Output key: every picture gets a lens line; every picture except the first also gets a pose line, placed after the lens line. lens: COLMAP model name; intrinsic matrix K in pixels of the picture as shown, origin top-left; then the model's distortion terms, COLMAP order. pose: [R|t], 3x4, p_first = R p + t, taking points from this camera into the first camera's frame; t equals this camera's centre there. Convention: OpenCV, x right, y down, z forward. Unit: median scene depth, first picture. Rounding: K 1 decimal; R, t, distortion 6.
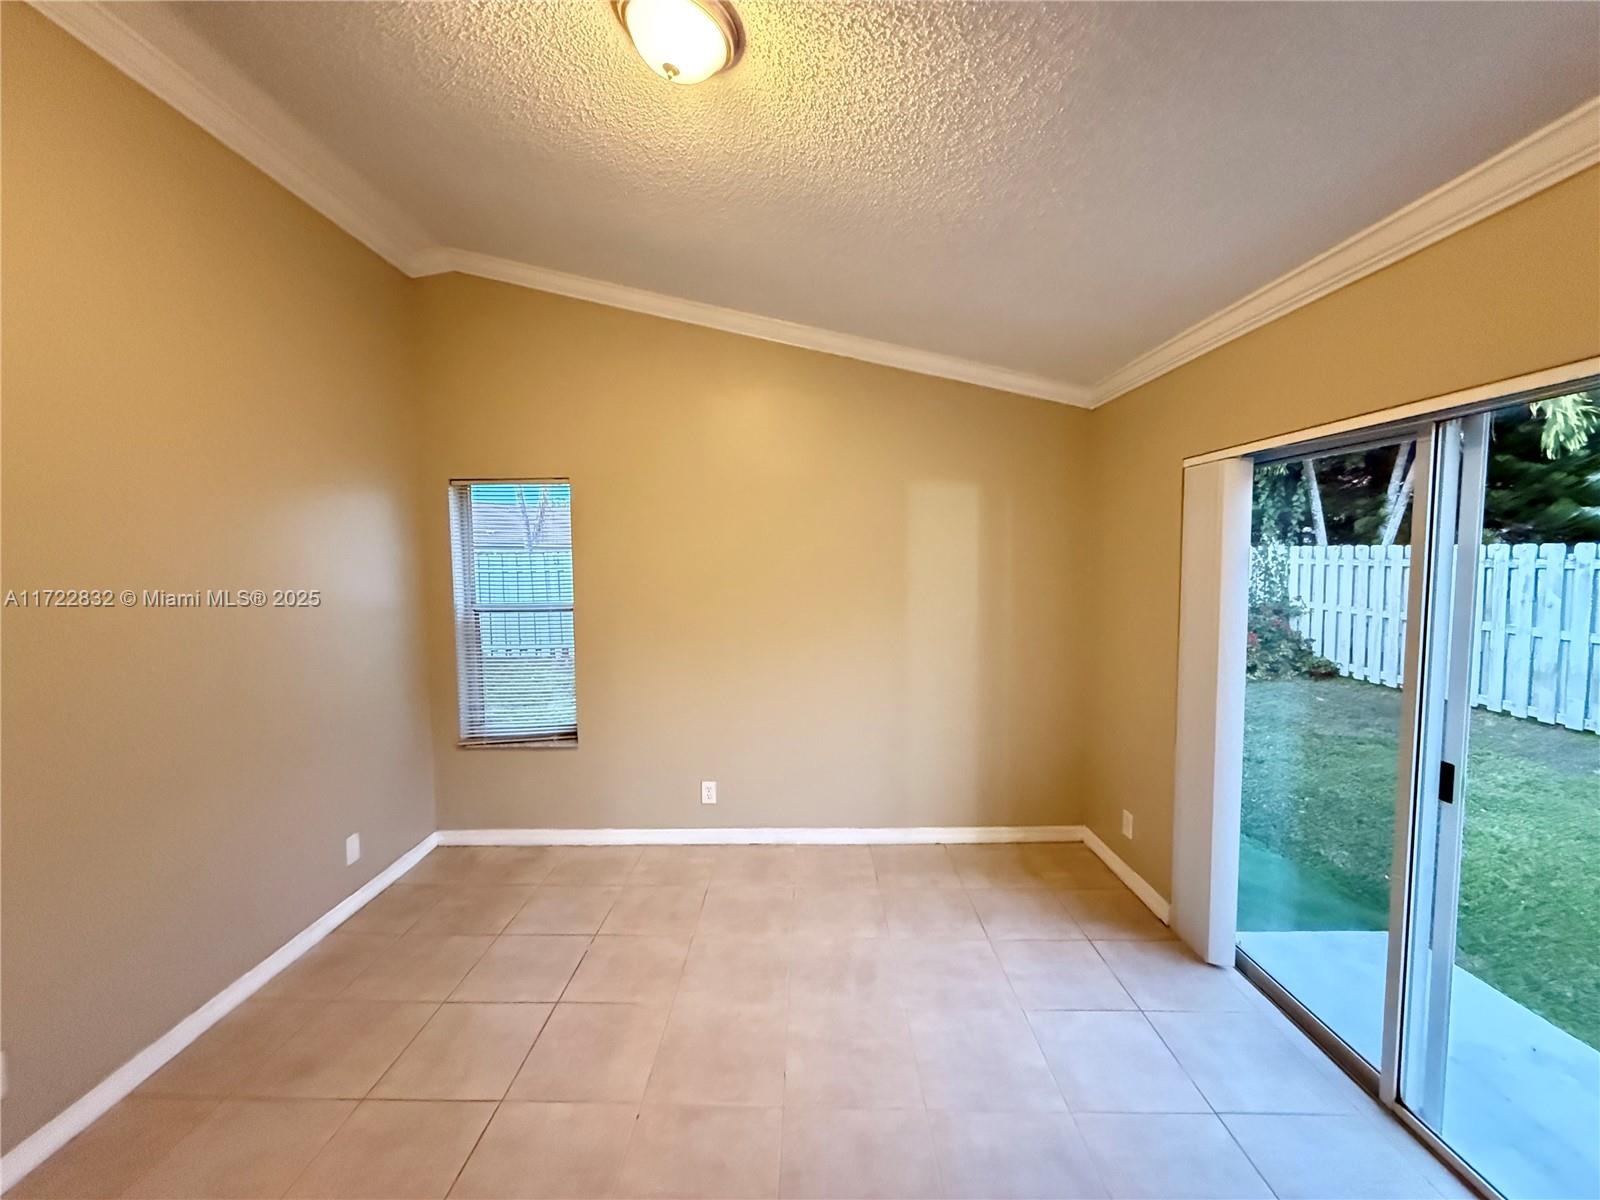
lens RADIAL K [[638.2, 0, 796.3], [0, 638.2, 600.5], [0, 0, 1]] dist [-0.000949, 0.000367]
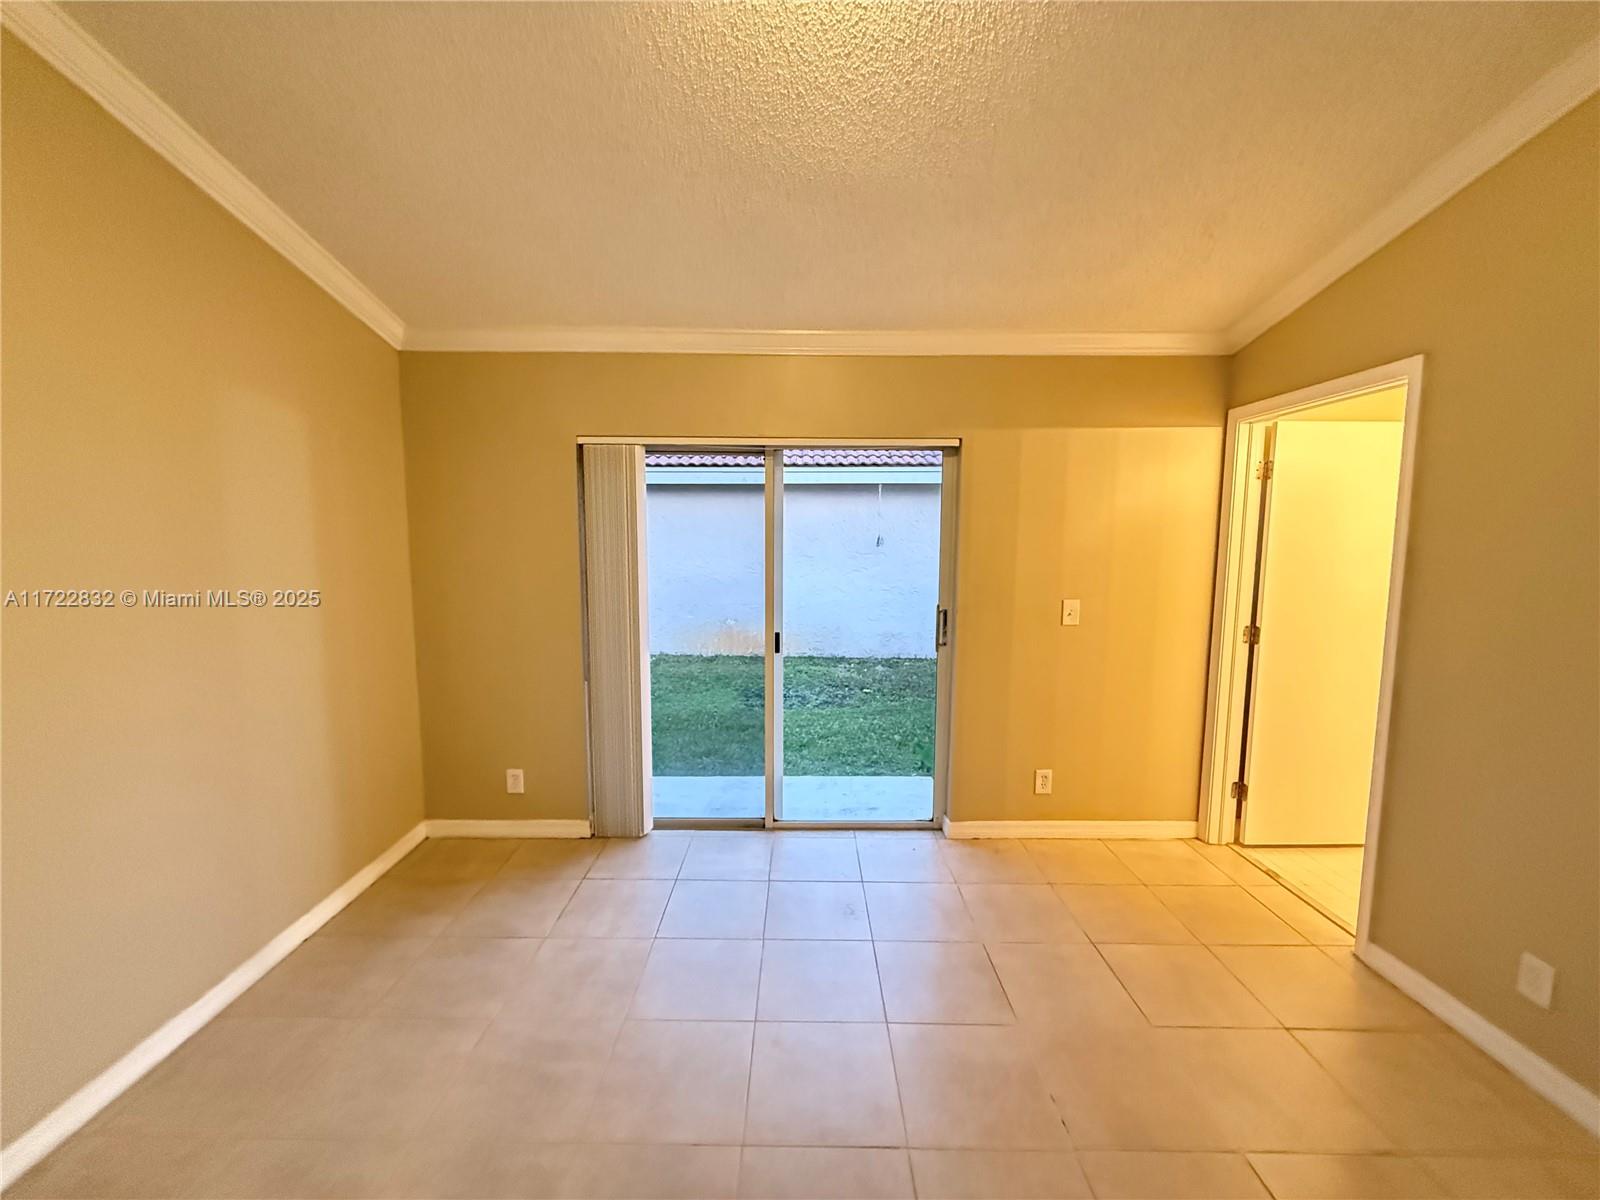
lens RADIAL K [[638.2, 0, 796.3], [0, 638.2, 600.5], [0, 0, 1]] dist [-0.000949, 0.000367]
pose [[-0.011123, -0.092101, 0.995688, -0.440136], [0.062763, 0.993721, 0.092620, -0.006052], [-0.997966, 0.063523, -0.005273, 0.482133]]
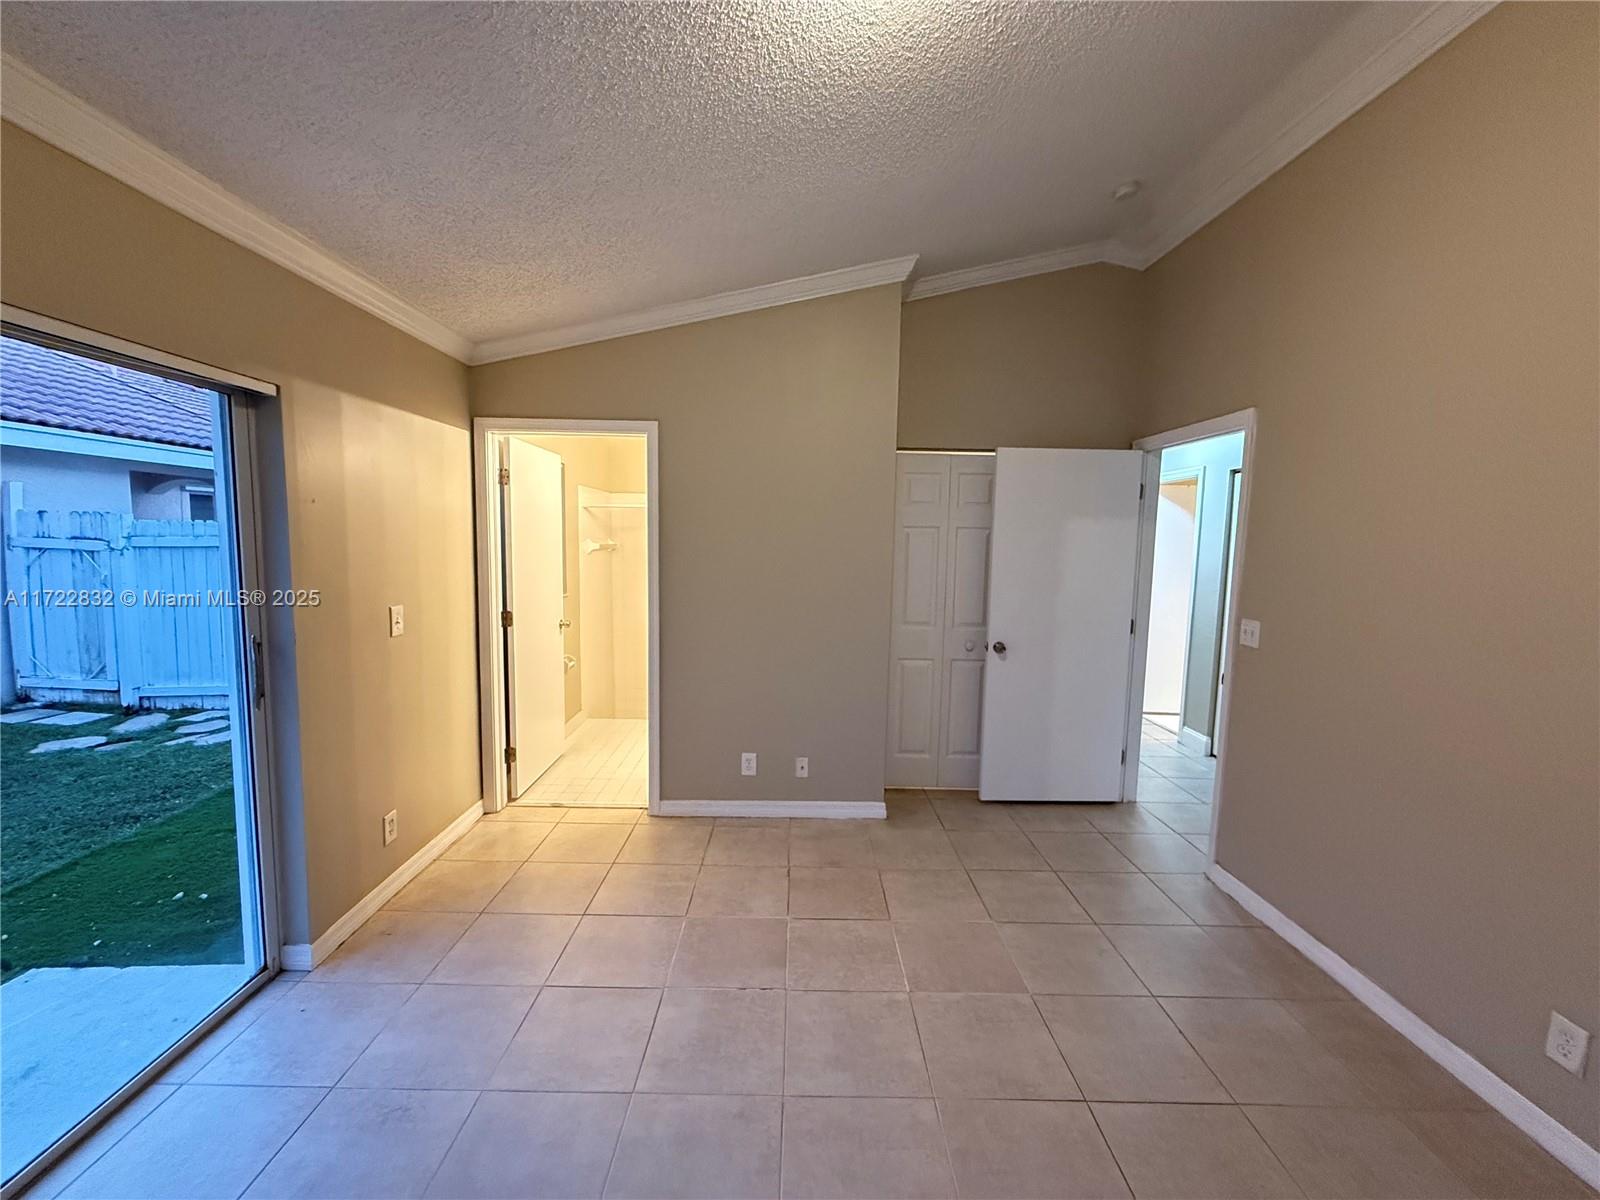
lens RADIAL K [[638.2, 0, 796.3], [0, 638.2, 600.5], [0, 0, 1]] dist [-0.000949, 0.000367]
pose [[-0.999834, -0.009291, -0.015685, -0.013820], [-0.011693, 0.986921, 0.160779, -0.036149], [0.013987, 0.160936, -0.986866, 0.864401]]
